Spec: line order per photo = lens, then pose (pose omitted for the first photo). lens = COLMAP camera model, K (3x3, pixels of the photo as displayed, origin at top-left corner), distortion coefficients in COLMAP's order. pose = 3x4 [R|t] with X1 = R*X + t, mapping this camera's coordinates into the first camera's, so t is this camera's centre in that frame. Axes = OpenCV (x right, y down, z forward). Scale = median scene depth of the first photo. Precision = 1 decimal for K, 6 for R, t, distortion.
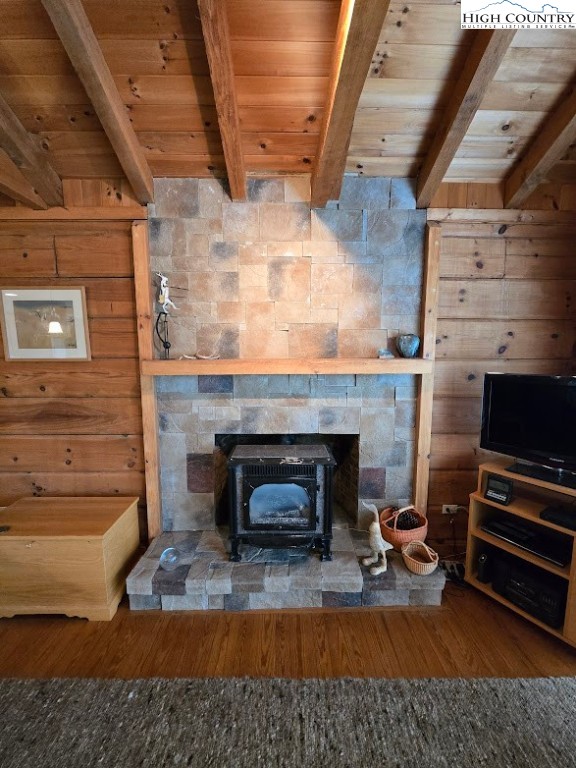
lens RADIAL K [[313.0, 0, 288.0], [0, 313.0, 384.0], [0, 0, 1]] dist [-0.013306, 0.006245]
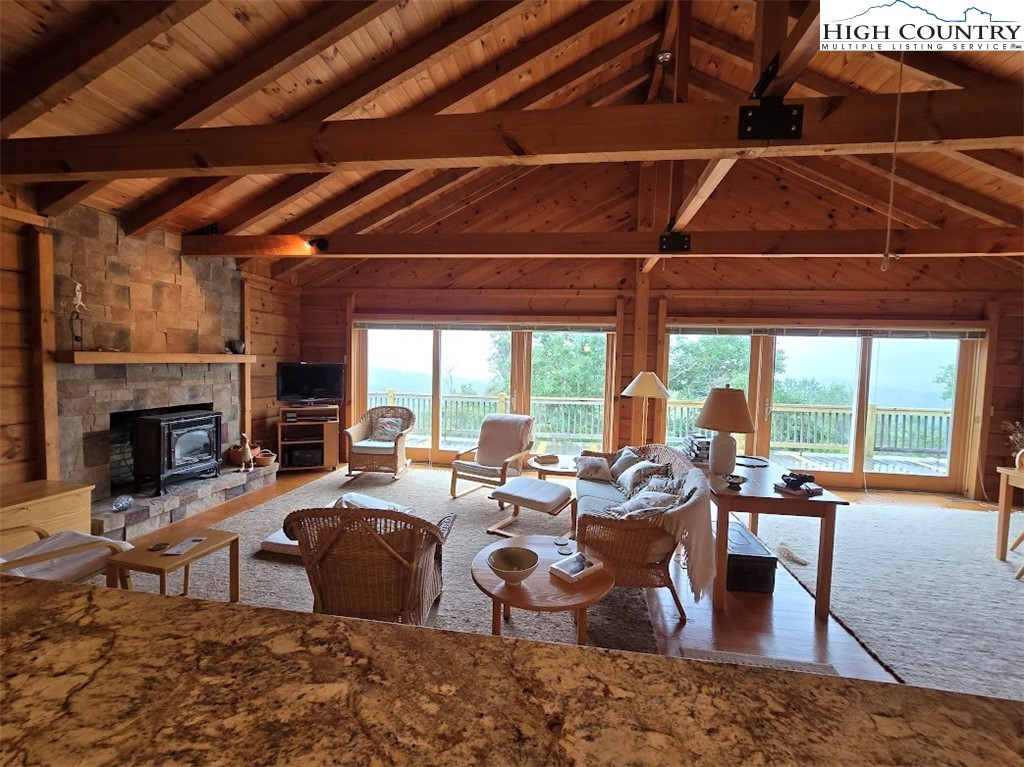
lens RADIAL K [[417.3, 0, 524.2], [0, 417.3, 383.9], [0, 0, 1]] dist [-0.013306, 0.006245]
pose [[0.134125, -0.050976, 0.989652, -1.669737], [0.089093, 0.995252, 0.039190, 0.131956], [-0.986951, 0.082914, 0.138029, -0.853752]]
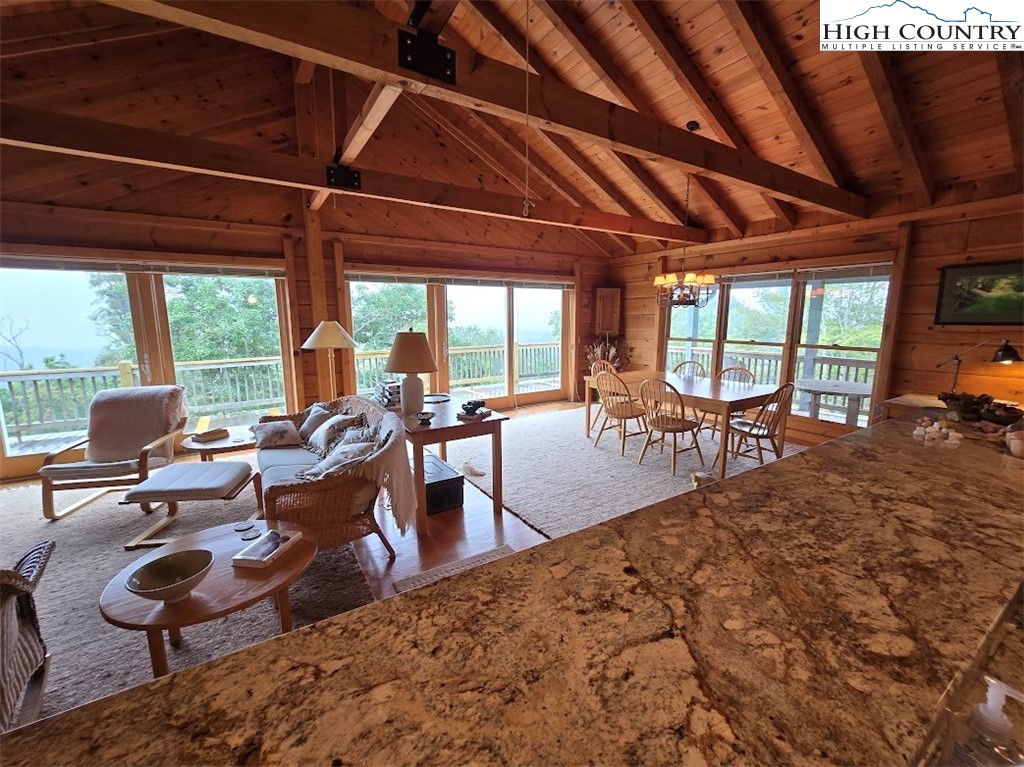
lens RADIAL K [[419.0, 0, 514.7], [0, 419.0, 379.8], [0, 0, 1]] dist [-0.002225, 0.000418]
pose [[-0.536290, -0.124814, 0.834754, -1.578513], [0.102518, 0.972050, 0.211206, 0.189260], [-0.837785, 0.198845, -0.508505, -0.864968]]
